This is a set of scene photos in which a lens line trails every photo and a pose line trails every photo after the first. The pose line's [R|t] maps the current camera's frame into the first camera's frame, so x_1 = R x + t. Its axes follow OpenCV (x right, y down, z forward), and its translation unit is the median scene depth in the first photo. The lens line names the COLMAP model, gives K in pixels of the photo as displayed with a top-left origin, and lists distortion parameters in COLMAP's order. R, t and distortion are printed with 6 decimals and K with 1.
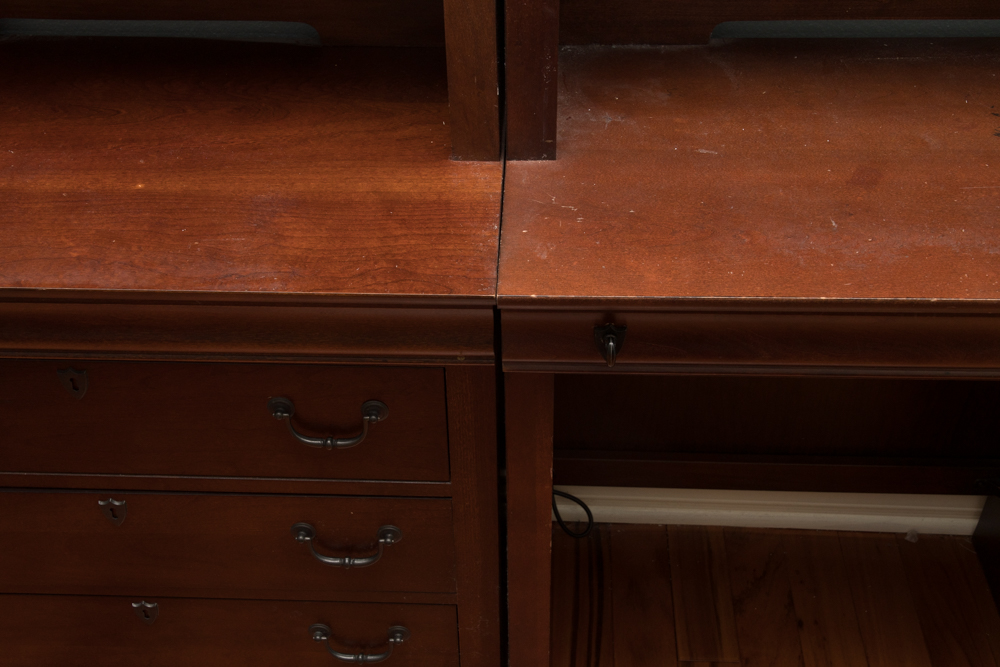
lens RADIAL K [[1159.3, 0, 500.0], [0, 1159.3, 333.5], [0, 0, 1]] dist [0.015712, 0.030984]
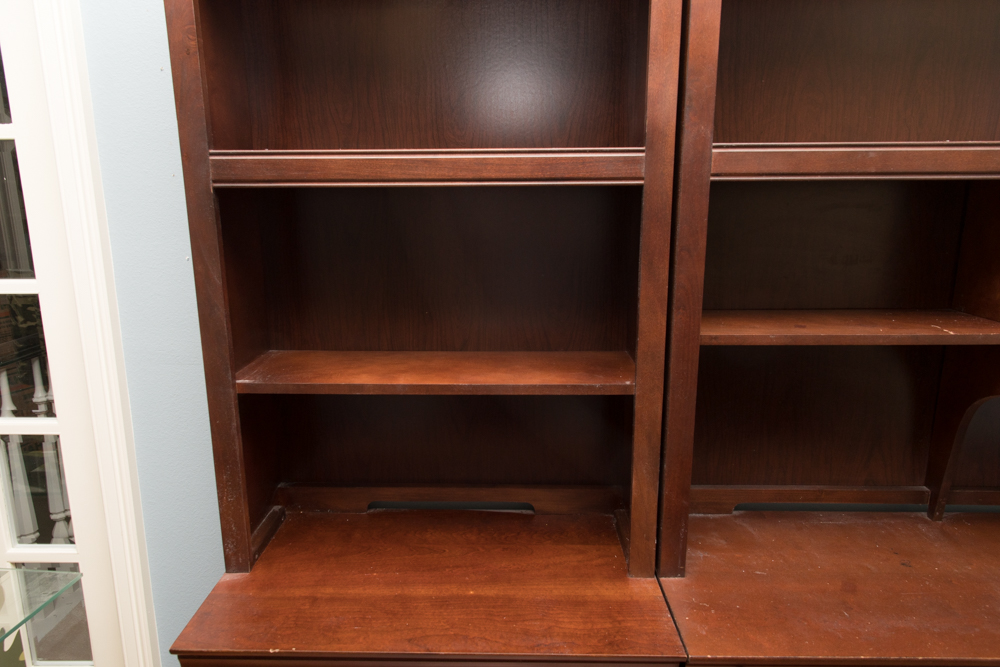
lens RADIAL K [[661.2, 0, 500.0], [0, 661.2, 333.5], [0, 0, 1]] dist [0.006545, -0.000124]
pose [[0.999568, 0.008552, 0.028137, -0.304573], [0.005400, 0.887148, -0.461453, -0.002443], [-0.028908, 0.461405, 0.886718, -0.165277]]
